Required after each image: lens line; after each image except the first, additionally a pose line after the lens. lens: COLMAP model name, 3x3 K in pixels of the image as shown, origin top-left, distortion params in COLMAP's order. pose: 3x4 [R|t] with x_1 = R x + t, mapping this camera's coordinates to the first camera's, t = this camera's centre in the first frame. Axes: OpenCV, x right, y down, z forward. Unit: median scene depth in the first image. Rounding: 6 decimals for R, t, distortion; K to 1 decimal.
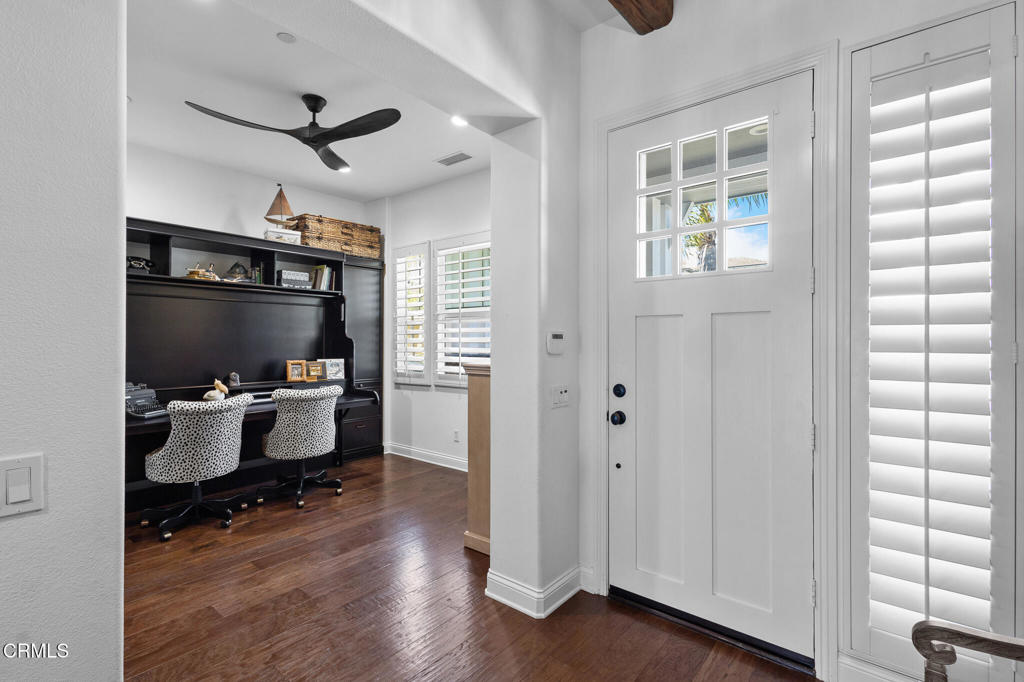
lens RADIAL K [[472.2, 0, 511.5], [0, 472.2, 332.3], [0, 0, 1]] dist [0.002623, -0.000094]
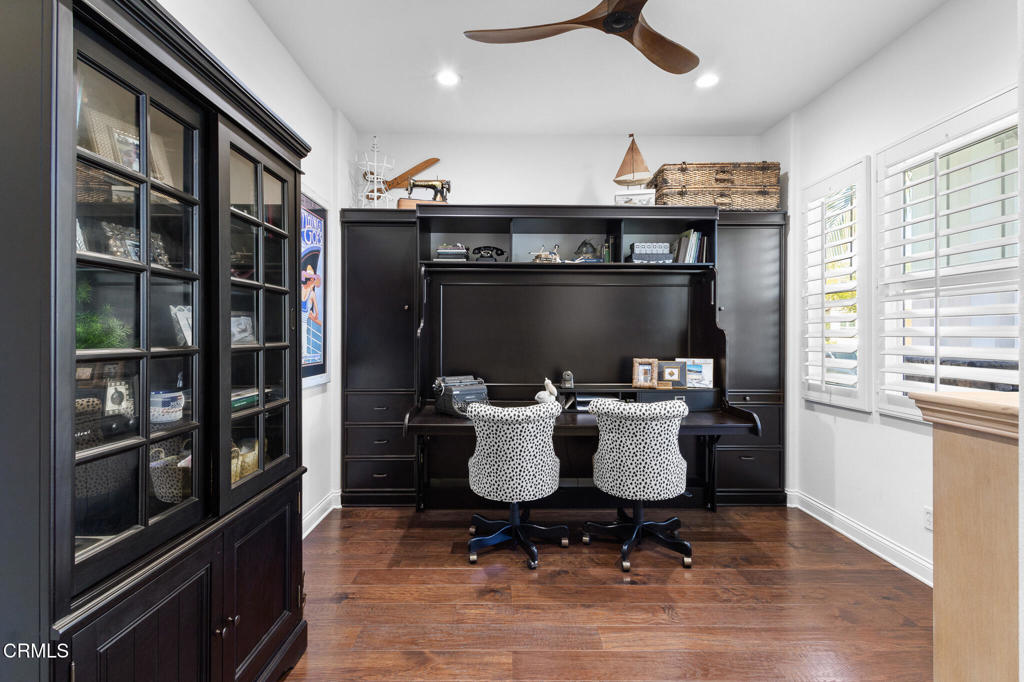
lens RADIAL K [[472.2, 0, 511.5], [0, 472.2, 332.3], [0, 0, 1]] dist [0.002623, -0.000094]
pose [[0.641577, -0.000659, -0.767058, -0.014394], [0.010854, 0.999907, 0.008219, 0.008342], [0.766982, -0.013599, 0.641525, 0.335198]]
